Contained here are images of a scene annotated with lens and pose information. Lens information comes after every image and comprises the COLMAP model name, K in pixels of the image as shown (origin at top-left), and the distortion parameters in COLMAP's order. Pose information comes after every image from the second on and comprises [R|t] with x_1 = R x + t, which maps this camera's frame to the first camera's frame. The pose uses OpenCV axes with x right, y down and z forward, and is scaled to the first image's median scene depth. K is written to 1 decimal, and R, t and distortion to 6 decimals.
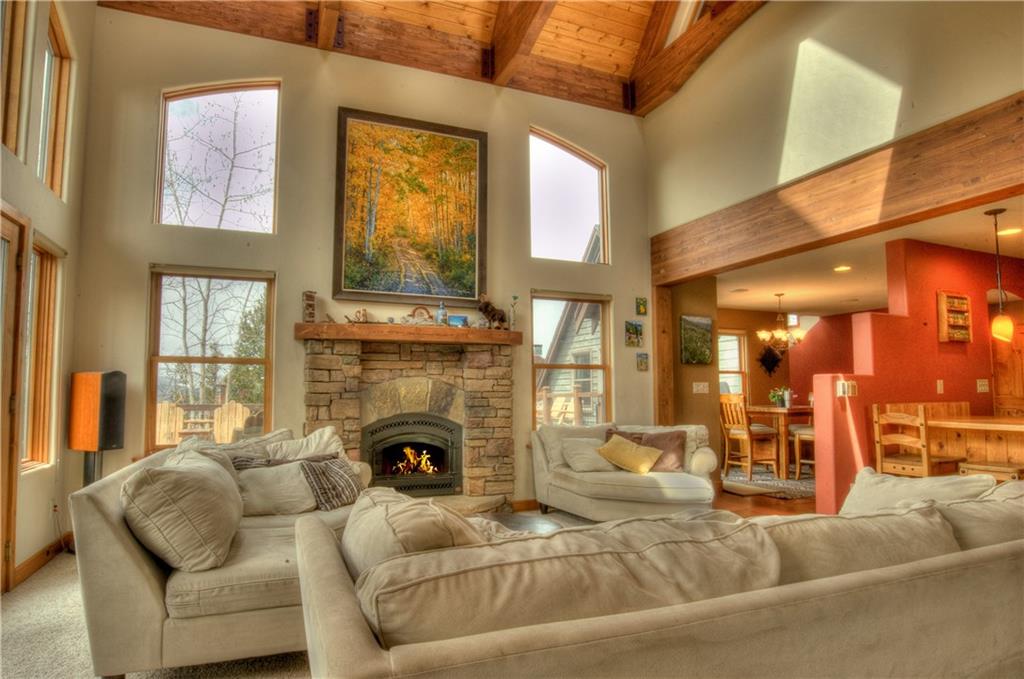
lens RADIAL K [[575.5, 0, 465.1], [0, 575.5, 356.1], [0, 0, 1]] dist [-0.054985, 0.001875]
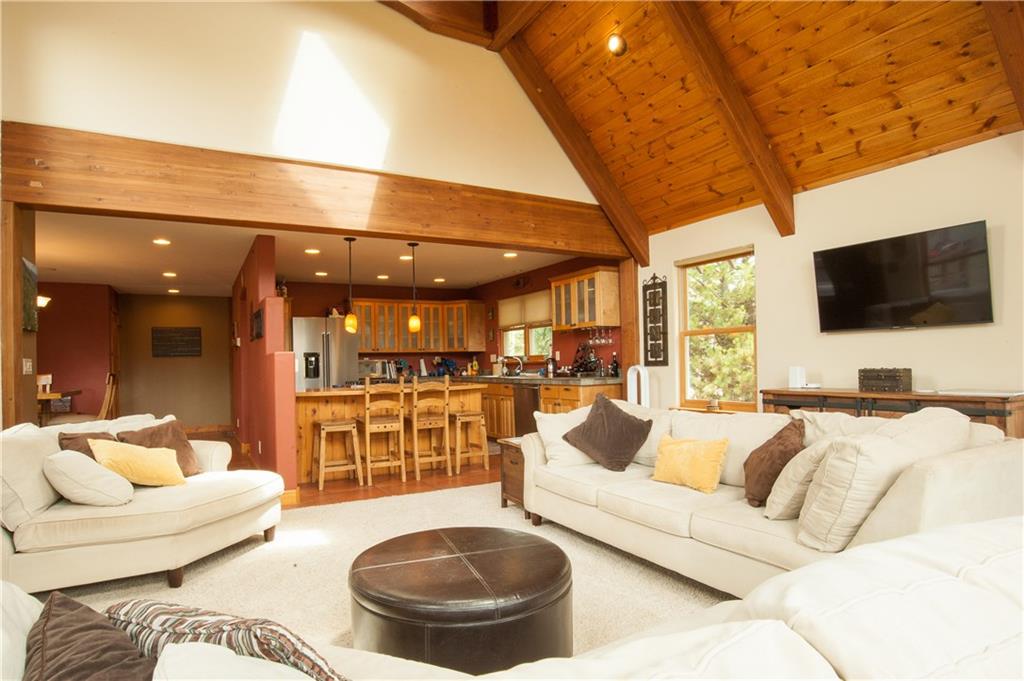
lens RADIAL K [[562.9, 0, 495.3], [0, 562.9, 352.5], [0, 0, 1]] dist [-0.060203, 0.022086]
pose [[-0.135984, 0.028015, 0.990315, -0.373660], [-0.045135, 0.998387, -0.034441, 0.043951], [-0.989682, -0.049381, -0.134501, 0.632978]]
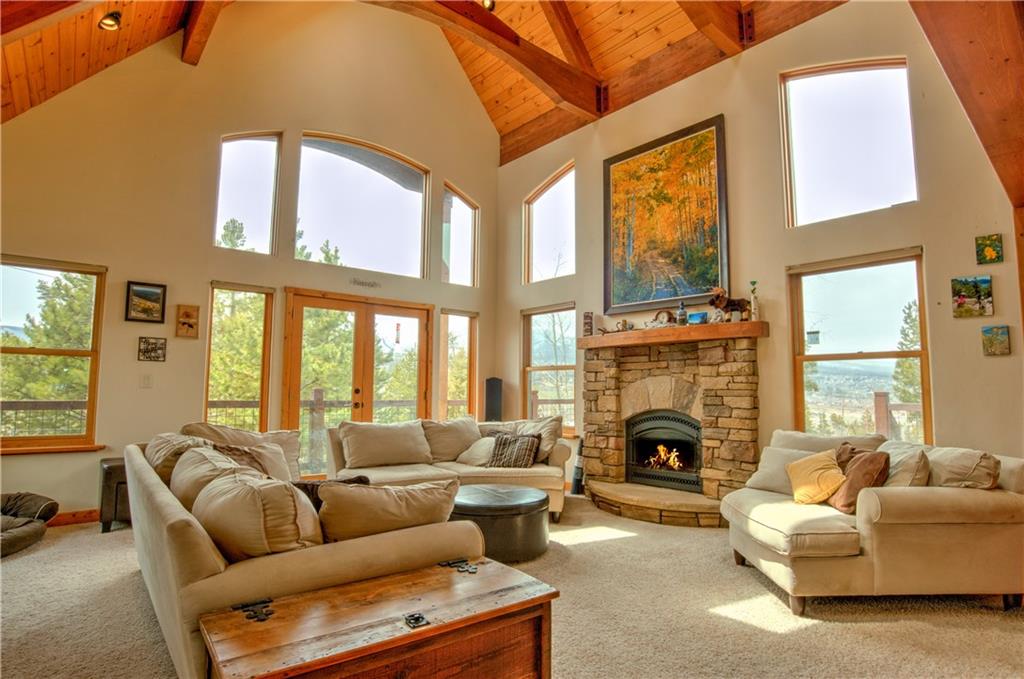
lens RADIAL K [[531.2, 0, 512.0], [0, 531.2, 339.5], [0, 0, 1]] dist [-0.029155, 0.000333]
pose [[0.348262, -0.083976, -0.933628, 0.734175], [0.057726, 0.996010, -0.068054, 0.019329], [0.935618, -0.030194, 0.351720, 0.379414]]
